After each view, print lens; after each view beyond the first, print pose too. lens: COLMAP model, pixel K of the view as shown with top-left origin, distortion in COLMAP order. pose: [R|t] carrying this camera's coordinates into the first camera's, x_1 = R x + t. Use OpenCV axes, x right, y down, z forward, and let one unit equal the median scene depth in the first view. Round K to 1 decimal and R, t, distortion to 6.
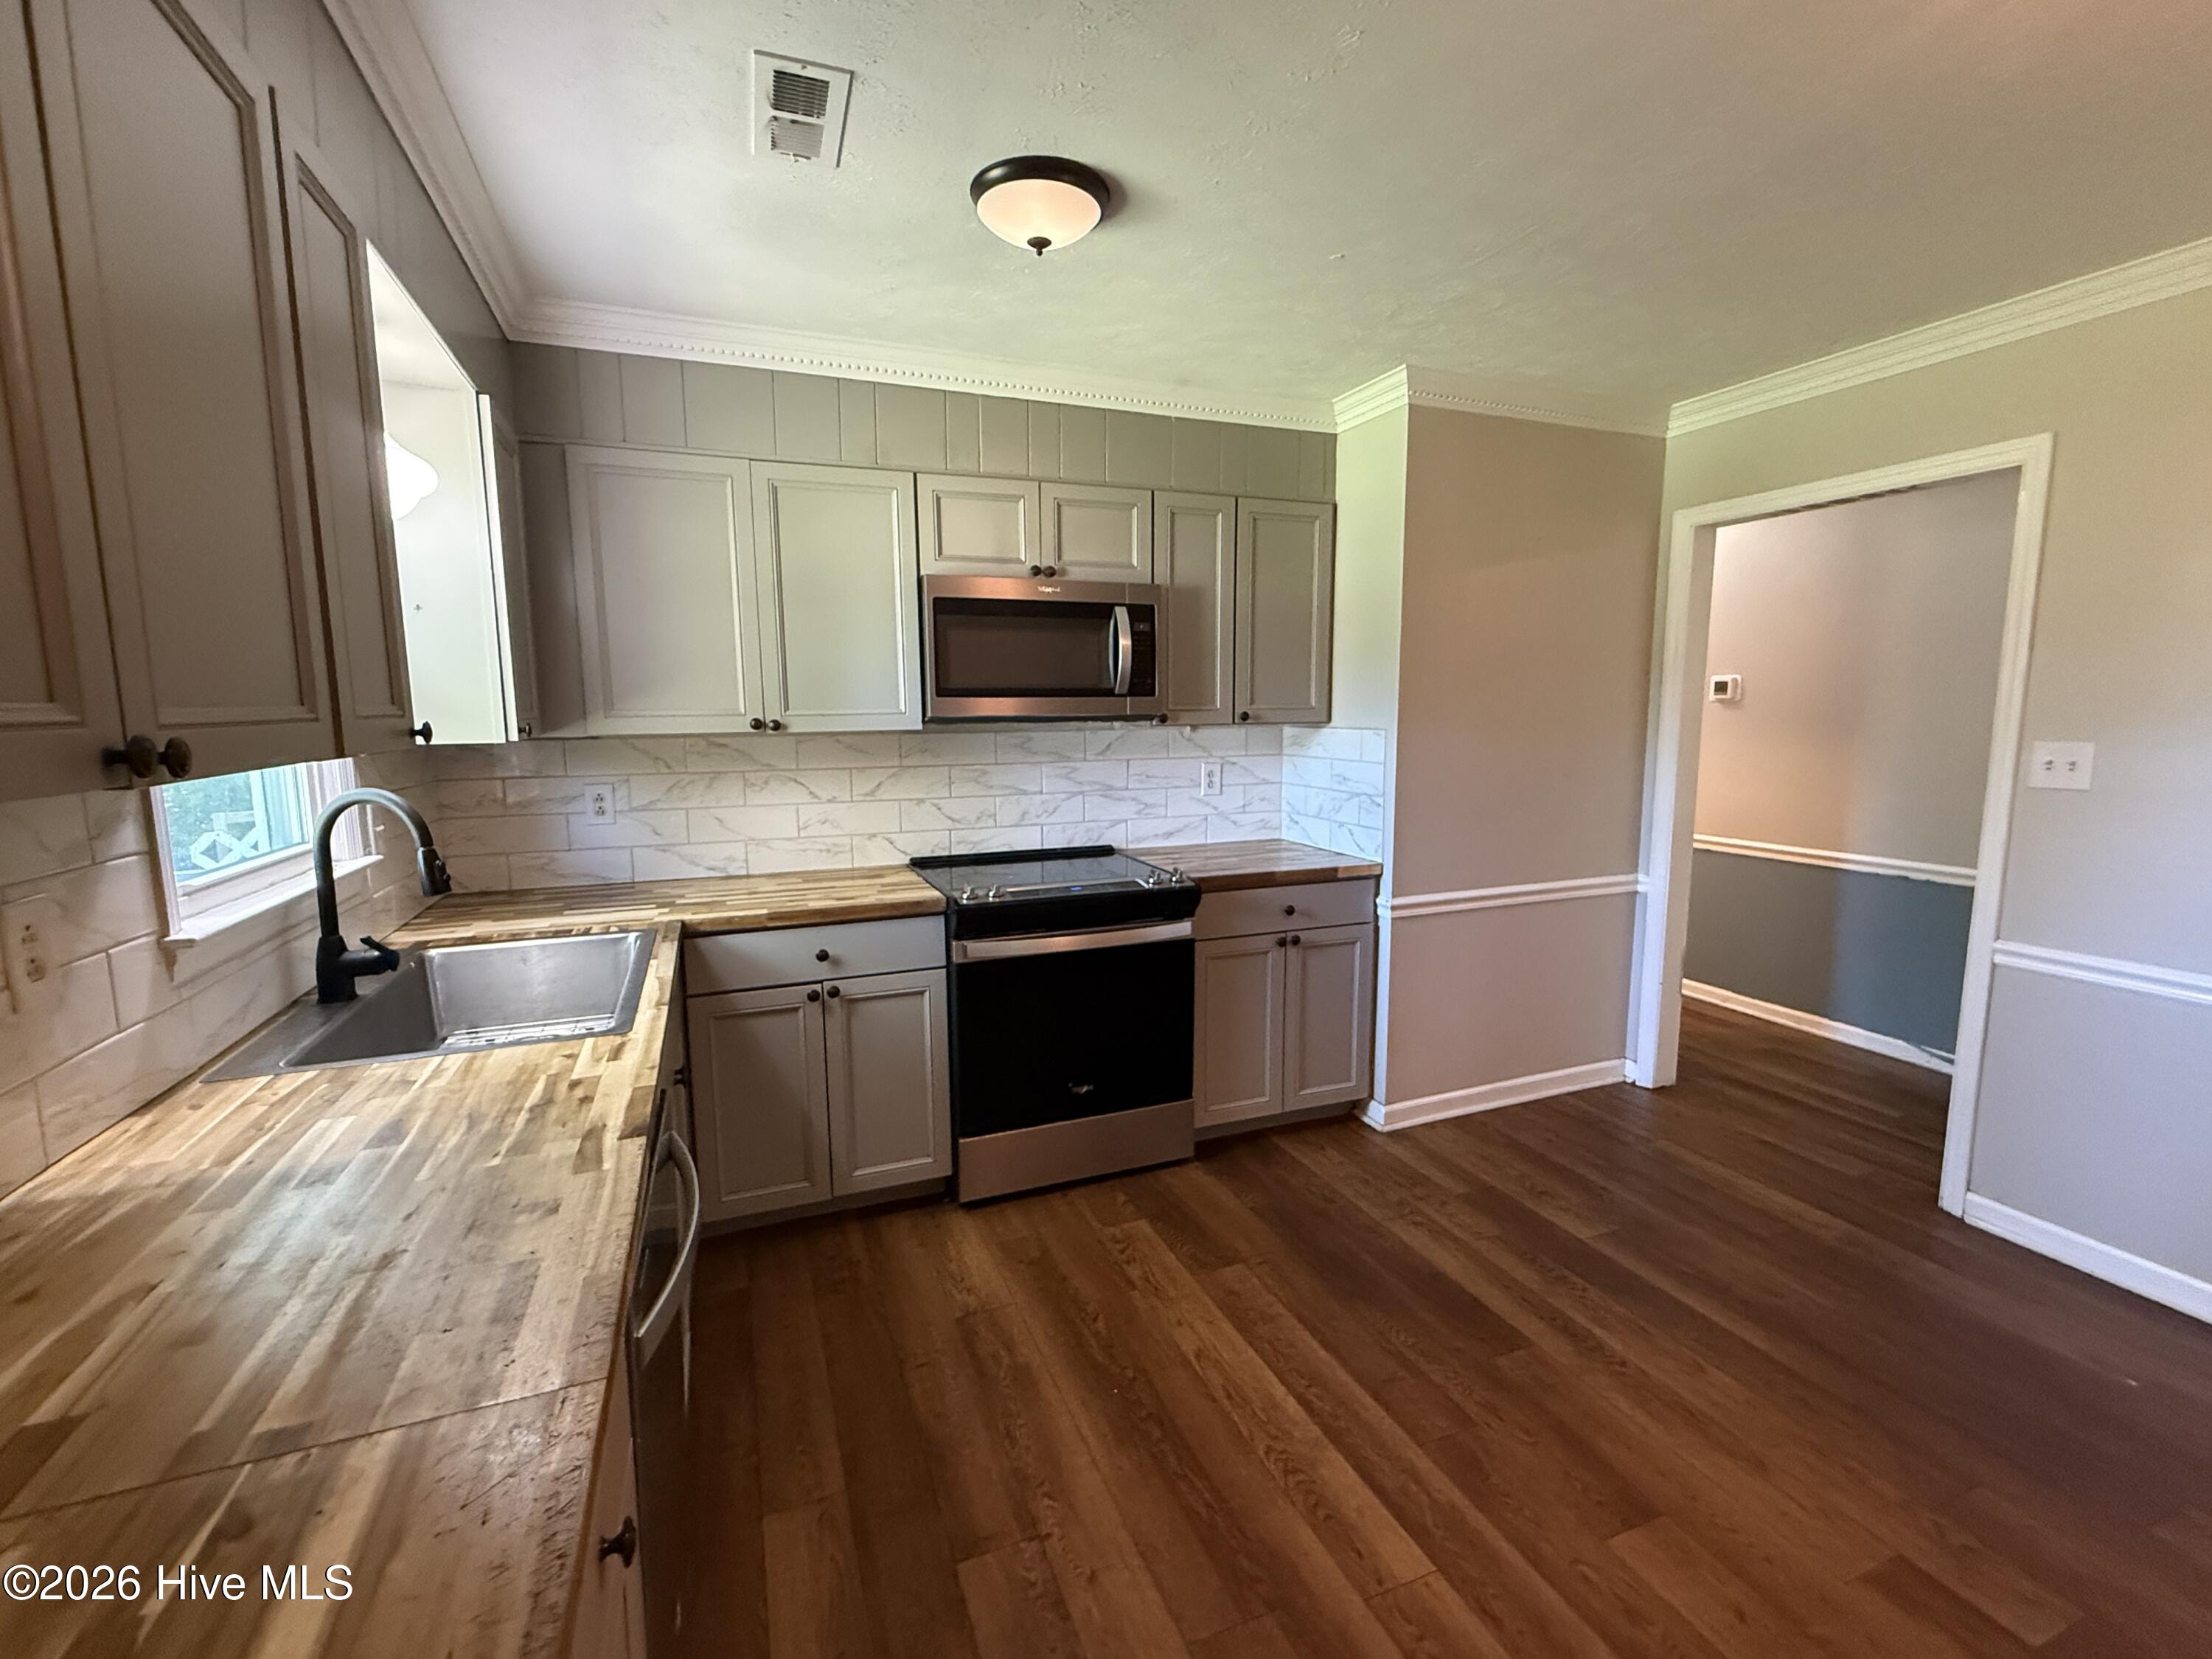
lens RADIAL K [[964.6, 0, 1114.4], [0, 964.6, 829.7], [0, 0, 1]] dist [-0.001434, 0.002665]
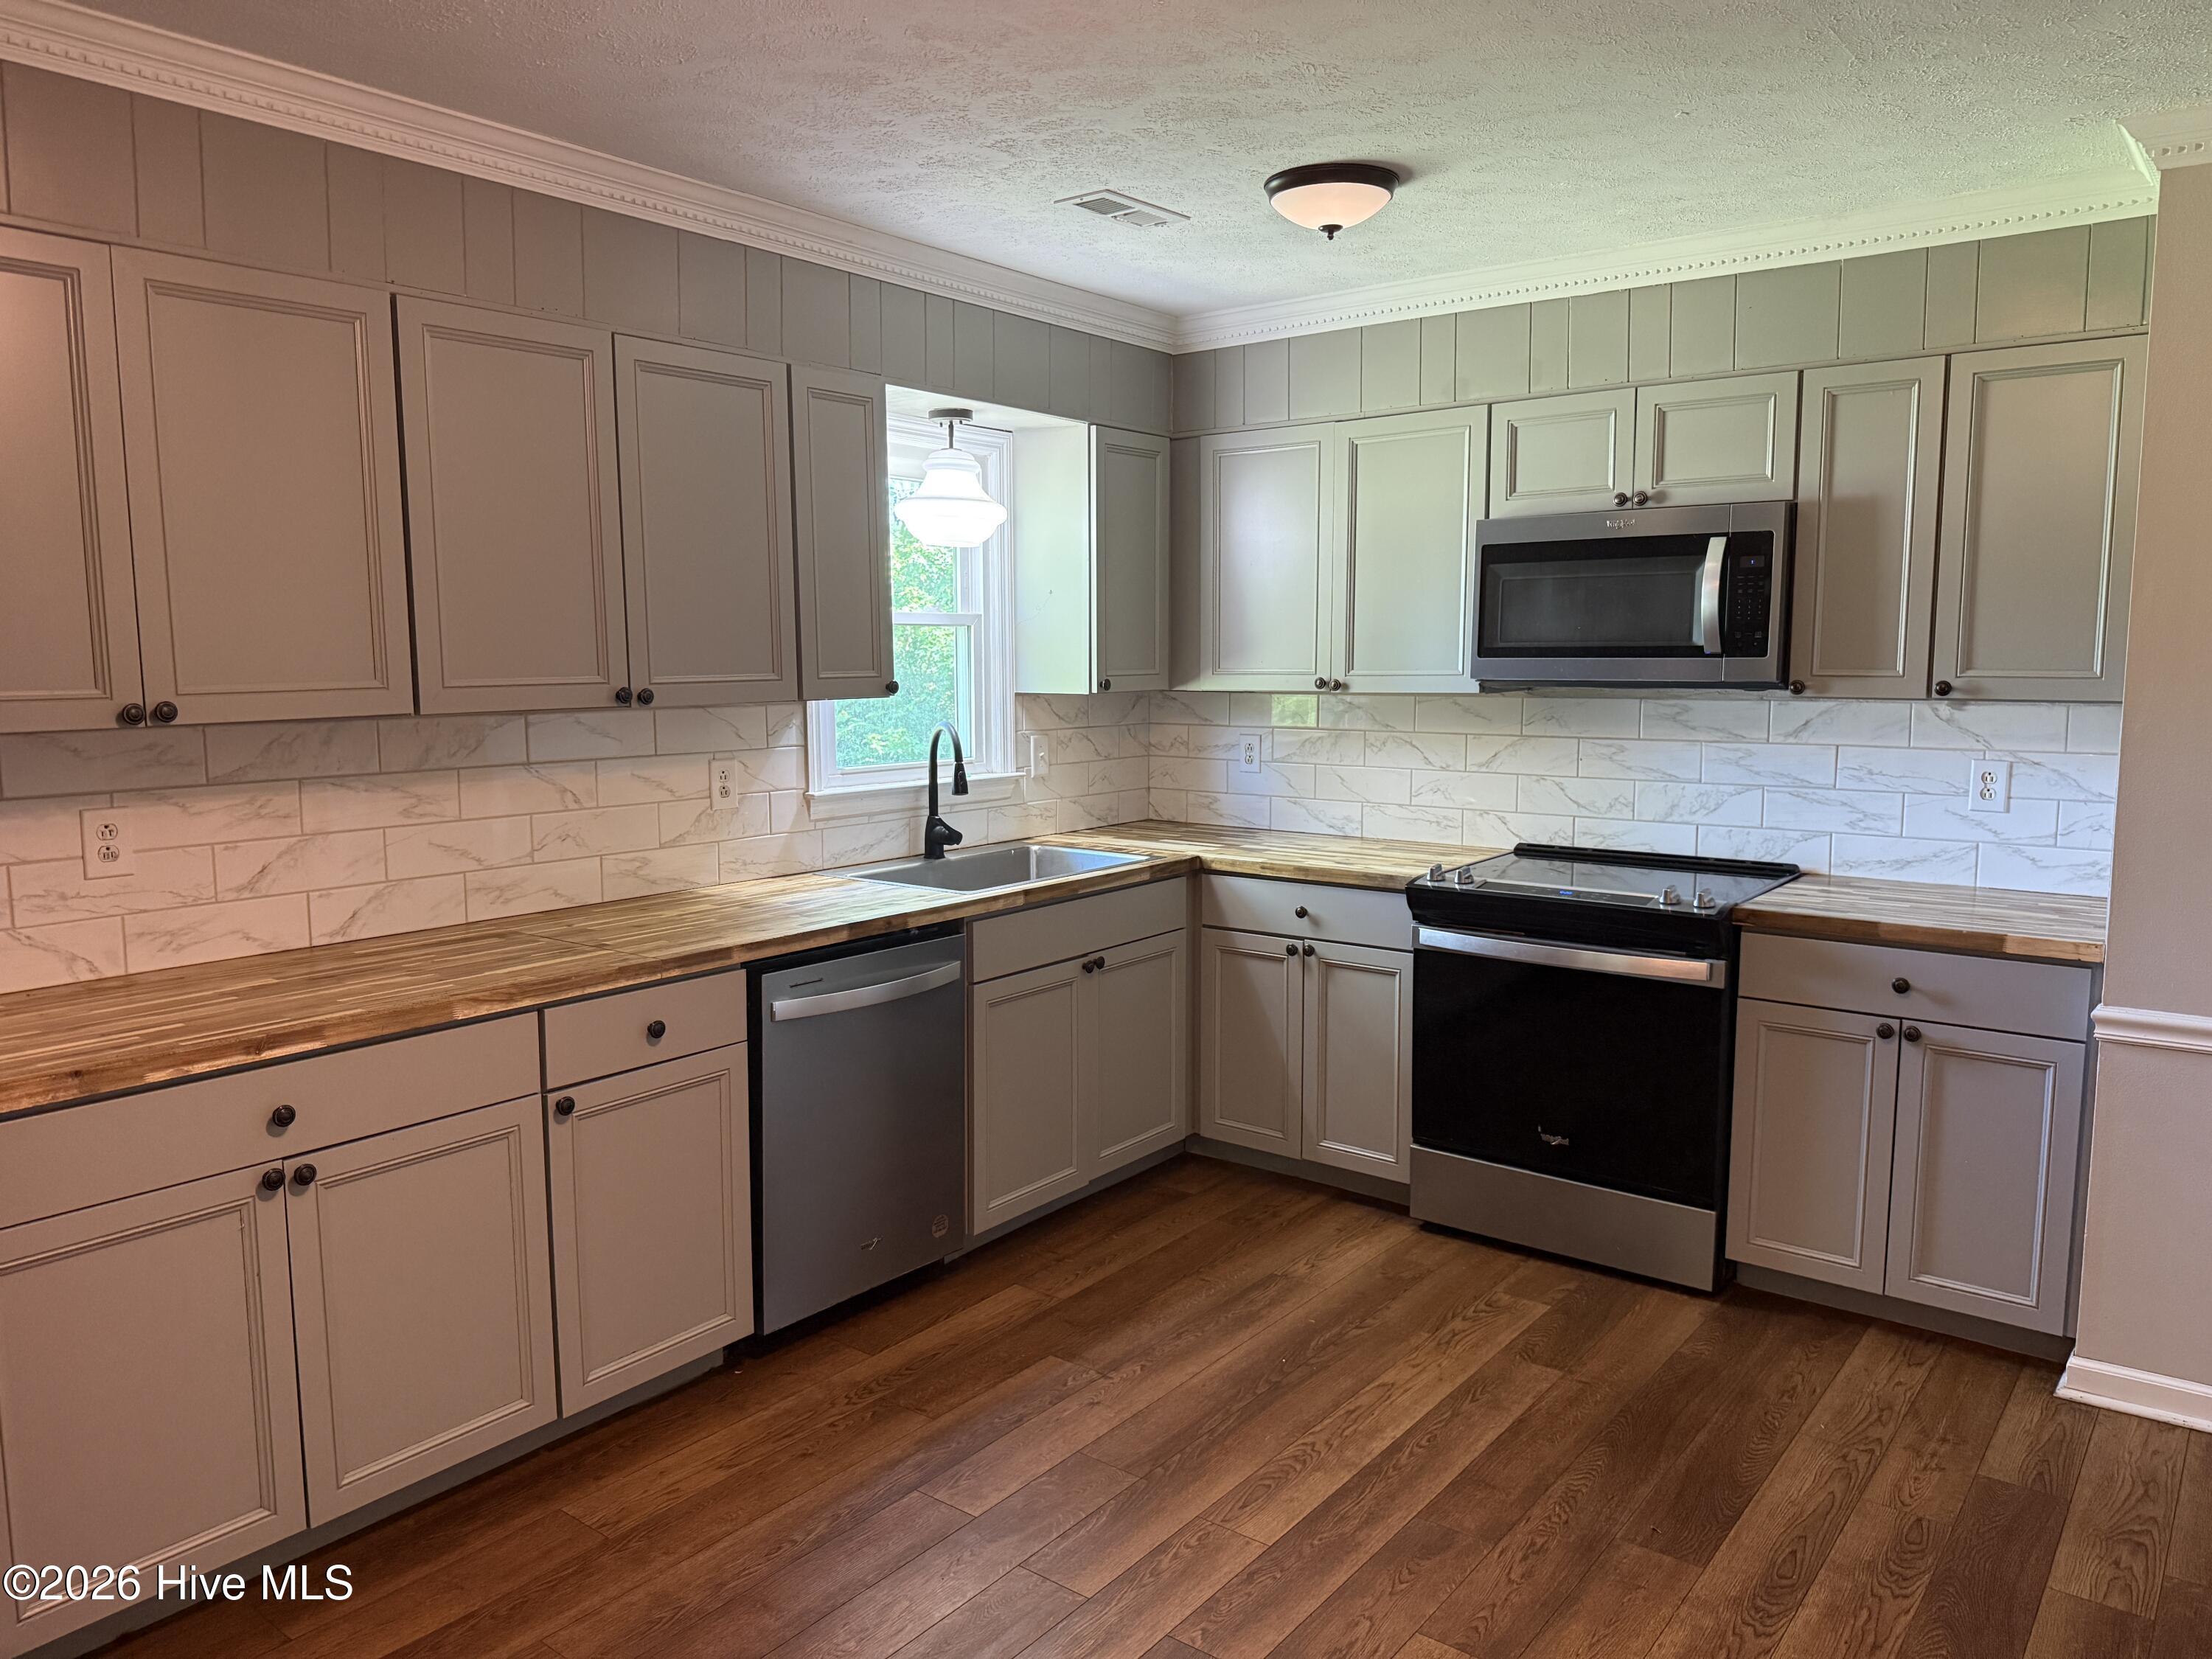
lens RADIAL K [[1567.3, 0, 1116.3], [0, 1567.3, 825.4], [0, 0, 1]] dist [0.085185, -0.118467]
pose [[0.506824, 0.105546, -0.855564, 0.932906], [-0.109921, 0.992287, 0.057297, -0.031298], [0.855012, 0.065005, 0.514517, -0.021390]]
